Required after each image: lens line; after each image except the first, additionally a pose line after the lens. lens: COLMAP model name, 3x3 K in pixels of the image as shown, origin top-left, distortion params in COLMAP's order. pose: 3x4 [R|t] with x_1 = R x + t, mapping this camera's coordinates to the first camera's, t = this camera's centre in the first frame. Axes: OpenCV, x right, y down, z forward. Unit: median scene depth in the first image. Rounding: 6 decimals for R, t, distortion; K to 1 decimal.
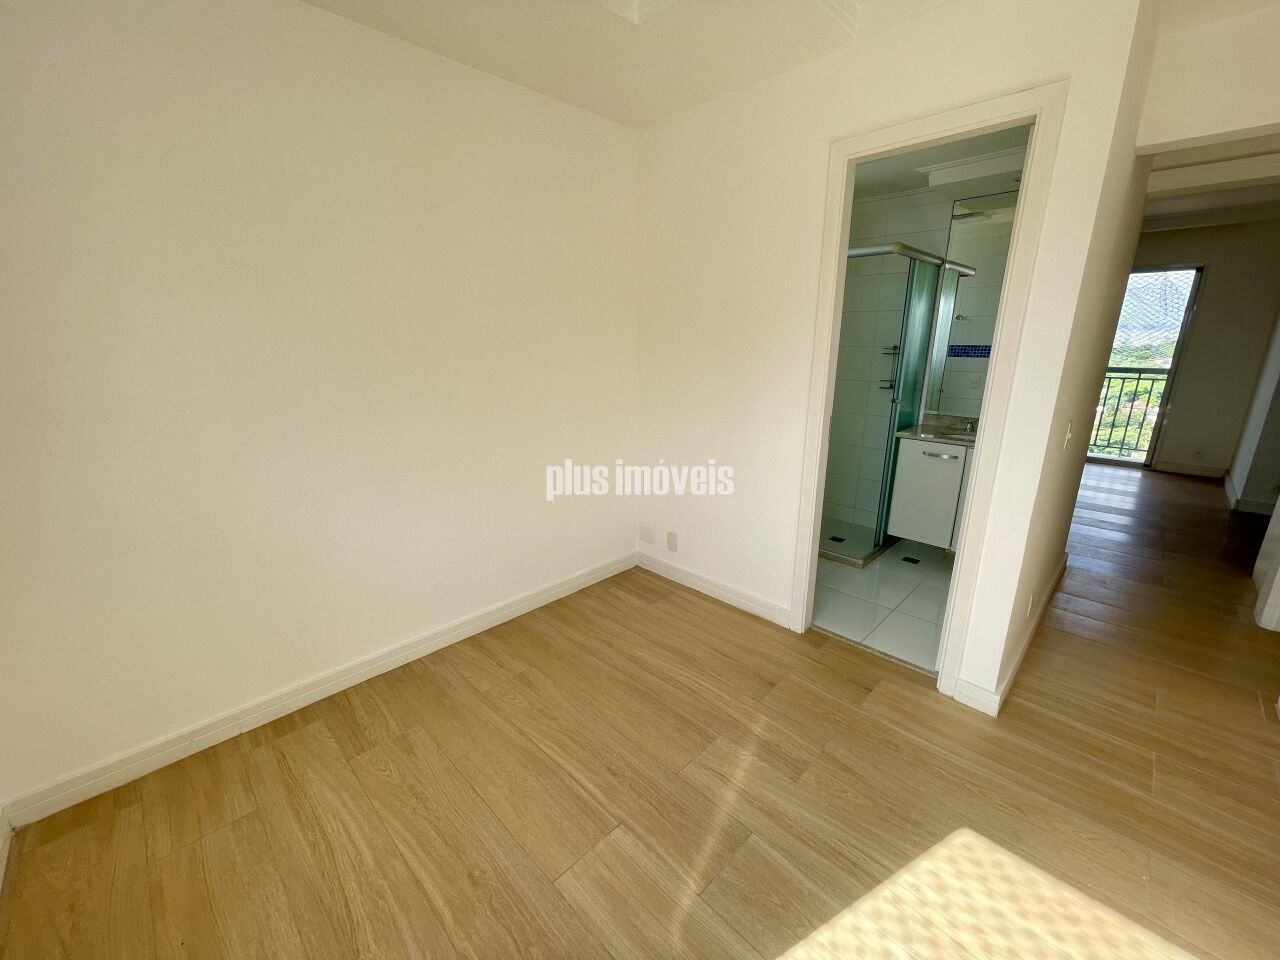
lens RADIAL K [[517.1, 0, 626.1], [0, 517.1, 480.7], [0, 0, 1]] dist [-0.004492, 0.001378]
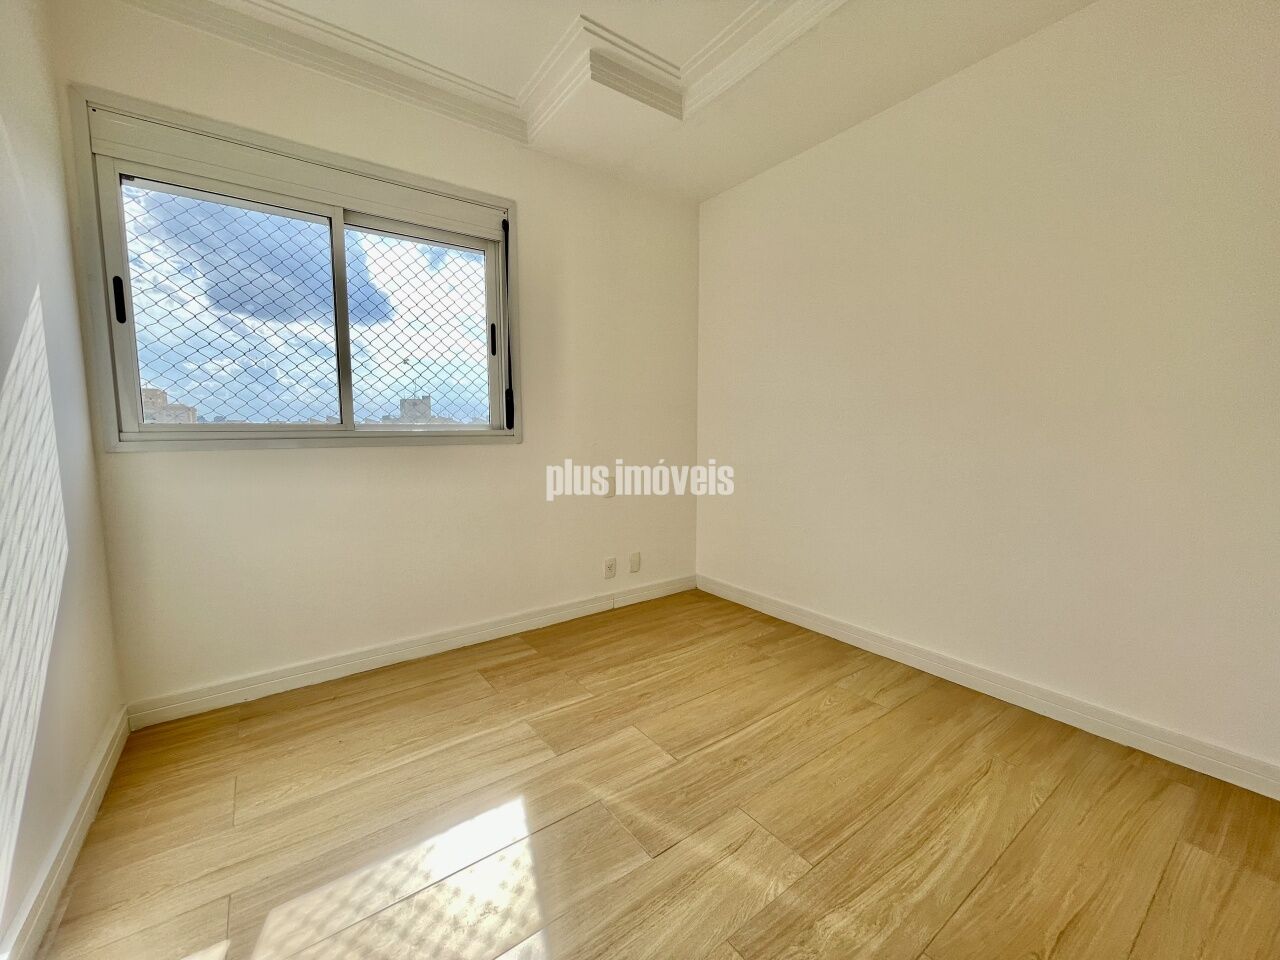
lens RADIAL K [[517.1, 0, 632.7], [0, 517.1, 473.9], [0, 0, 1]] dist [-0.004492, 0.001378]
pose [[-0.145205, 0.100864, -0.984247, 0.834347], [-0.265971, 0.954193, 0.137023, -0.011354], [0.952982, 0.281677, -0.111727, 0.737364]]
